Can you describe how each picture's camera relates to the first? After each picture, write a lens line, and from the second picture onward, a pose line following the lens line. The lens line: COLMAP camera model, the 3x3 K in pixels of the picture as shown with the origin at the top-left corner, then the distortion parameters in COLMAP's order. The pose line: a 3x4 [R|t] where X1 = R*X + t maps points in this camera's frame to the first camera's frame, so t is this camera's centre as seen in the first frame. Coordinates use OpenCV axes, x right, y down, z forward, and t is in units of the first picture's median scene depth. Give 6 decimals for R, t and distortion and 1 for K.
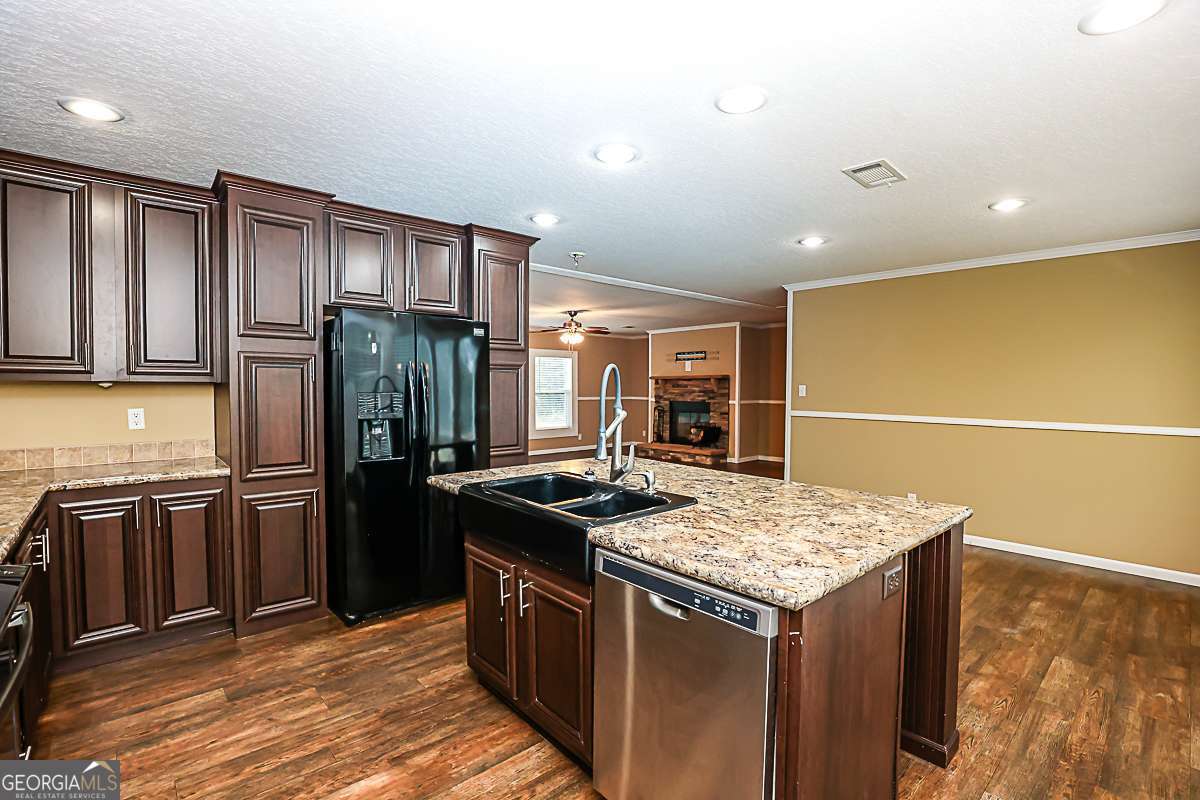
lens RADIAL K [[549.6, 0, 595.1], [0, 549.6, 407.0], [0, 0, 1]] dist [-0.025833, -0.000237]
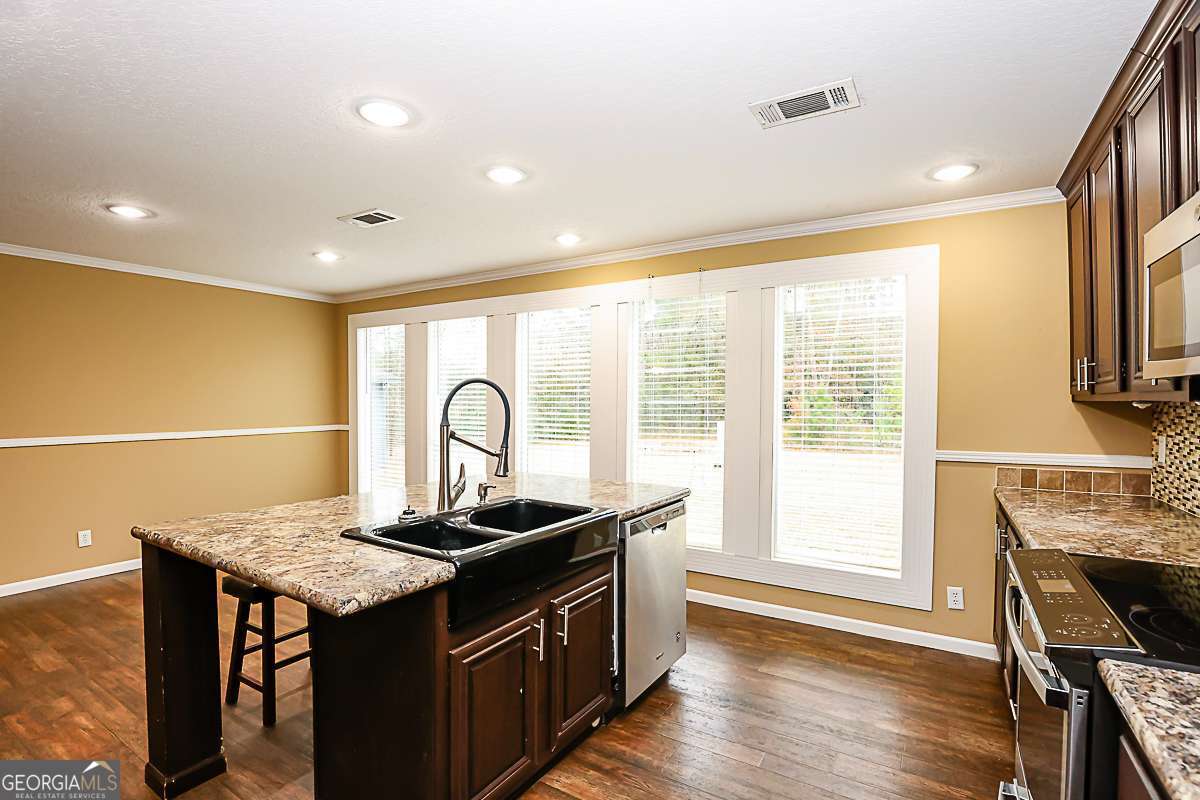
lens RADIAL K [[549.6, 0, 594.5], [0, 549.6, 403.2], [0, 0, 1]] dist [-0.025833, -0.000237]
pose [[-0.283865, 0.004916, 0.958852, -0.735405], [0.035635, 0.999350, 0.005426, -0.013420], [-0.958202, 0.035709, -0.283856, 0.849934]]
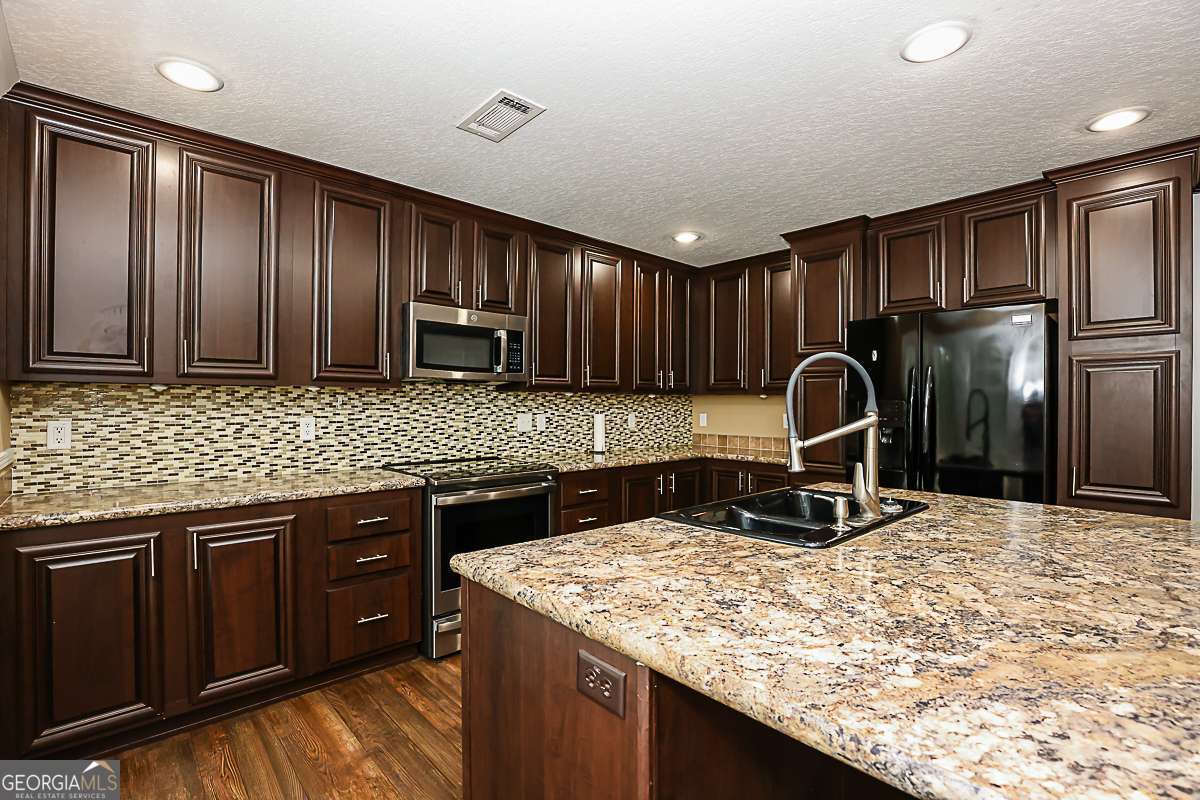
lens RADIAL K [[549.6, 0, 598.3], [0, 549.6, 402.4], [0, 0, 1]] dist [-0.025833, -0.000237]
pose [[0.011711, -0.012384, -0.999855, 1.093747], [-0.053580, 0.998479, -0.012994, 0.029292], [0.998495, 0.053724, 0.011030, 0.945386]]
